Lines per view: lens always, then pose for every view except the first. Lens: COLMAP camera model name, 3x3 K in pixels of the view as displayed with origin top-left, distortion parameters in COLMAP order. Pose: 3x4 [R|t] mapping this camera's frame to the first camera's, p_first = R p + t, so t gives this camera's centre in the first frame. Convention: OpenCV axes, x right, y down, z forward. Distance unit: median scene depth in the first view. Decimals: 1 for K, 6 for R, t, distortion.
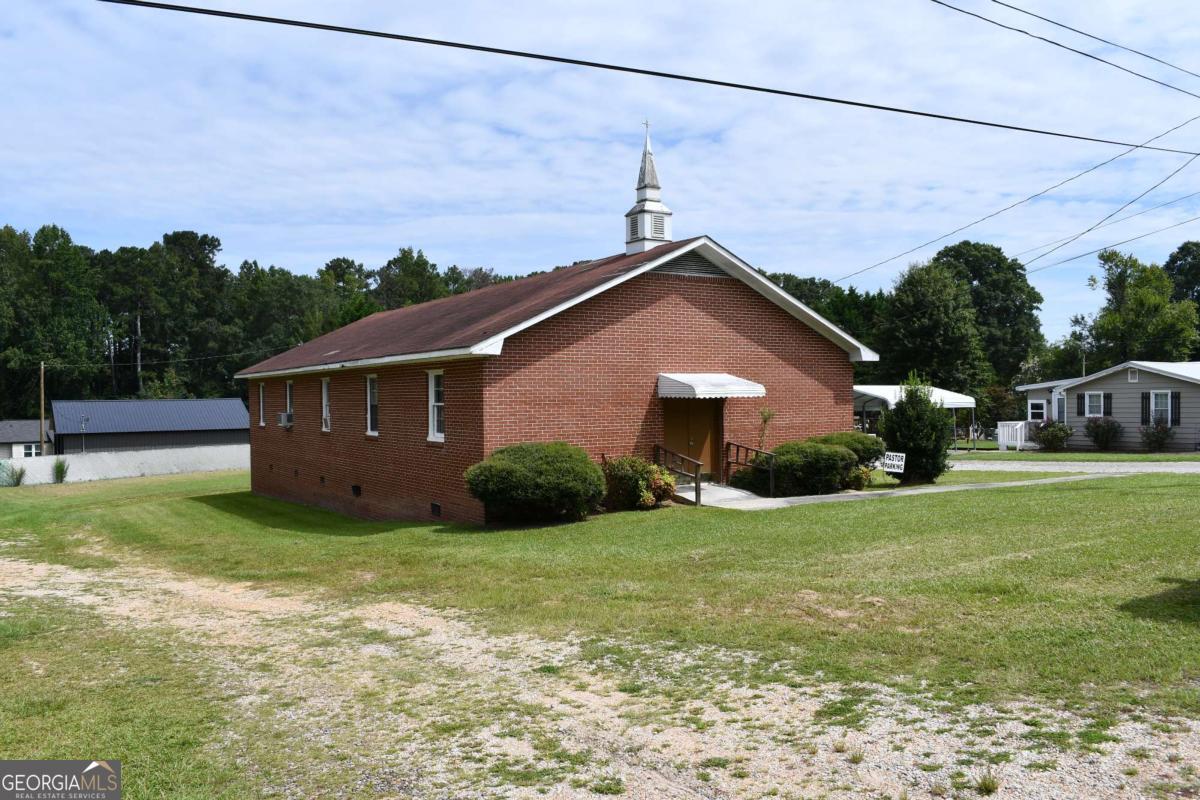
lens RADIAL K [[920.8, 0, 599.6], [0, 920.8, 397.2], [0, 0, 1]] dist [-0.071579, -0.002544]
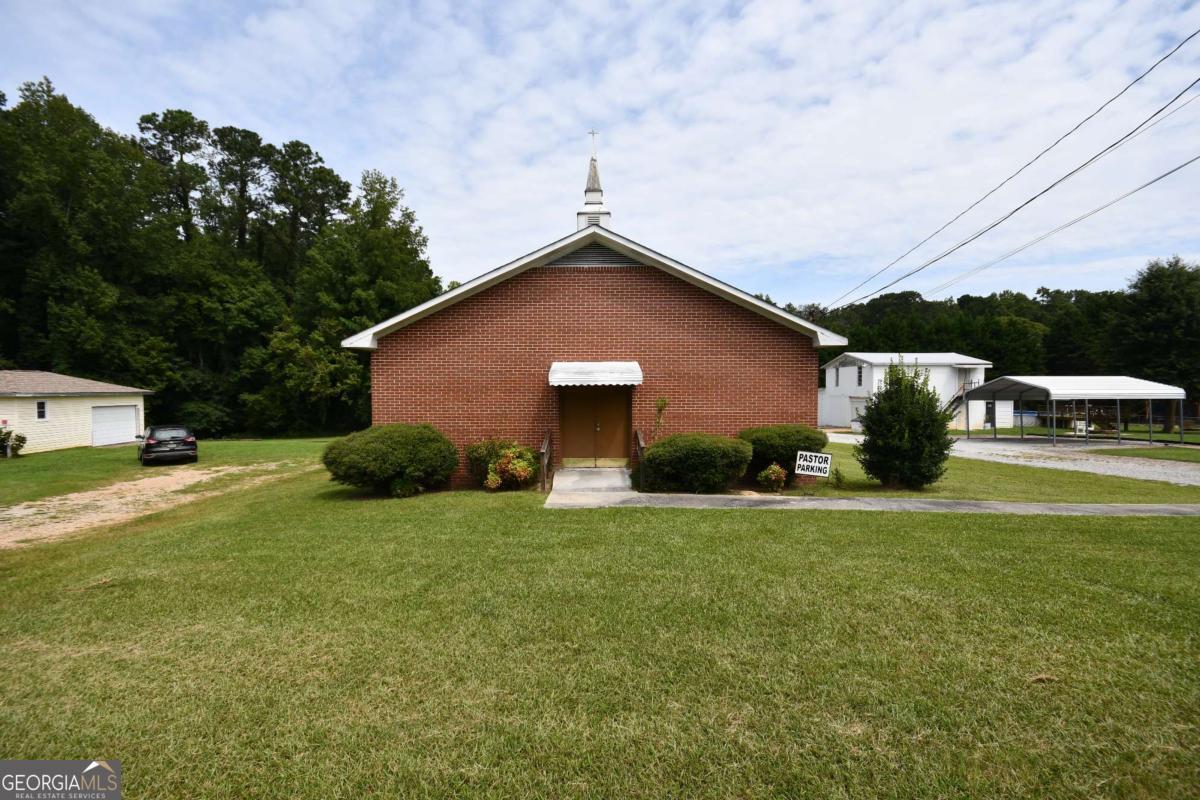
lens RADIAL K [[523.2, 0, 598.8], [0, 523.2, 400.1], [0, 0, 1]] dist [0.014836, -0.017226]
pose [[0.846773, 0.019655, -0.531592, 0.319485], [-0.005212, 0.999576, 0.028656, 0.000093], [0.531930, -0.021495, 0.846516, 0.381684]]
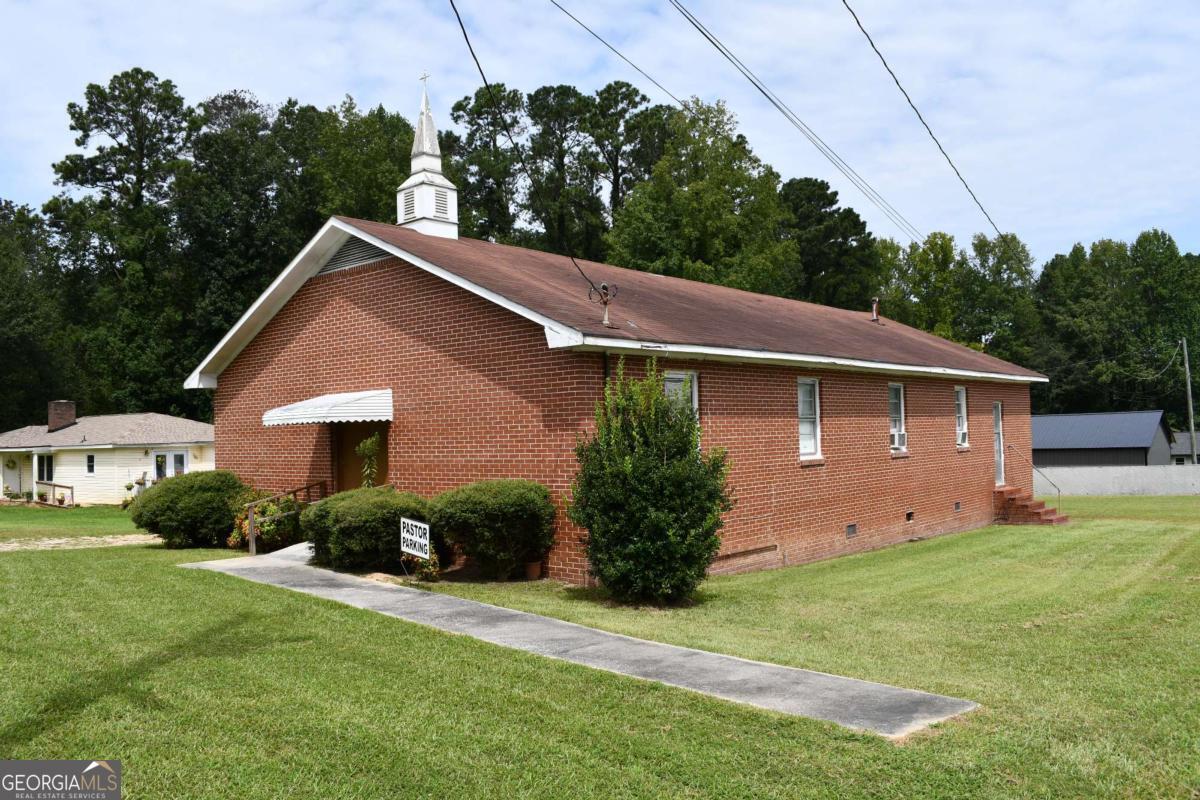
lens RADIAL K [[942.9, 0, 601.9], [0, 942.9, 404.7], [0, 0, 1]] dist [-0.092834, -0.005009]
pose [[0.290620, -0.025553, -0.956497, 0.696899], [0.022069, 0.999556, -0.019998, 0.003906], [0.956584, -0.015297, 0.291055, 0.735090]]
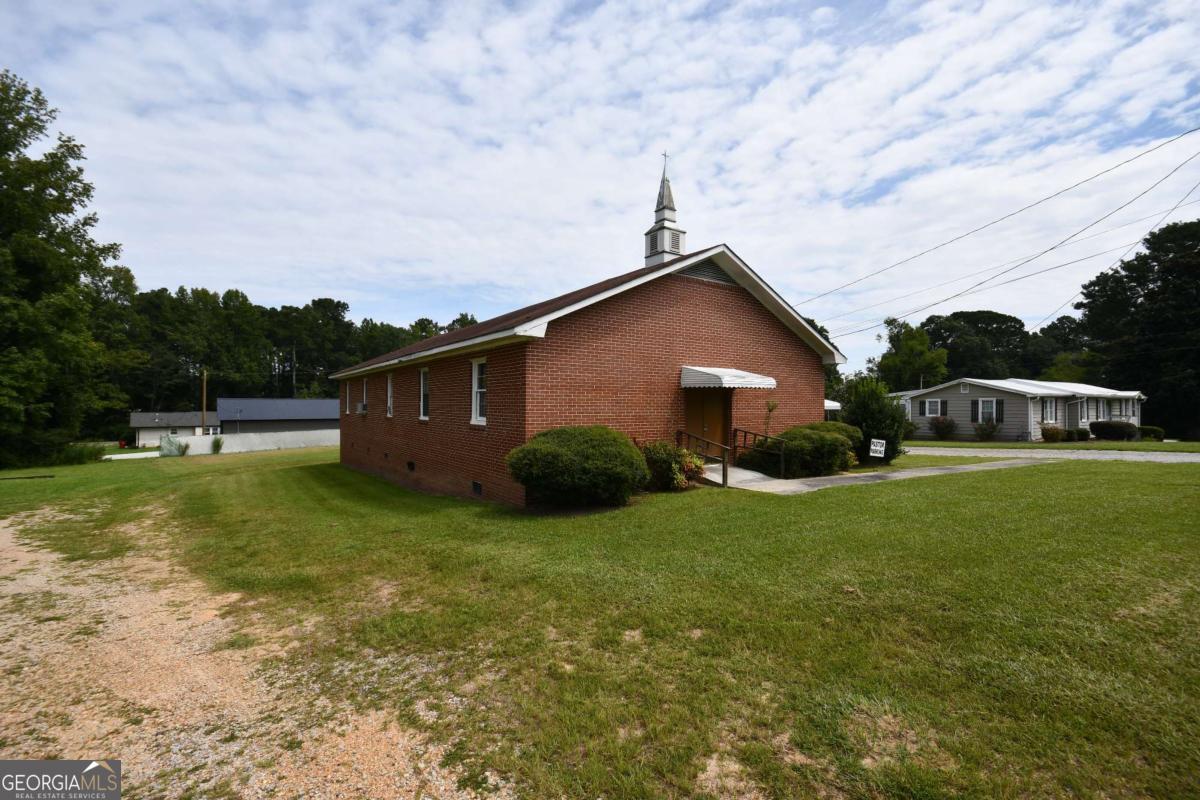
lens RADIAL K [[516.6, 0, 598.5], [0, 516.6, 402.9], [0, 0, 1]] dist [-0.000664, -0.006819]
pose [[0.998767, 0.014459, 0.047488, -0.048317], [-0.014258, 0.999888, -0.004586, 0.017127], [-0.047549, 0.003903, 0.998861, 0.282076]]
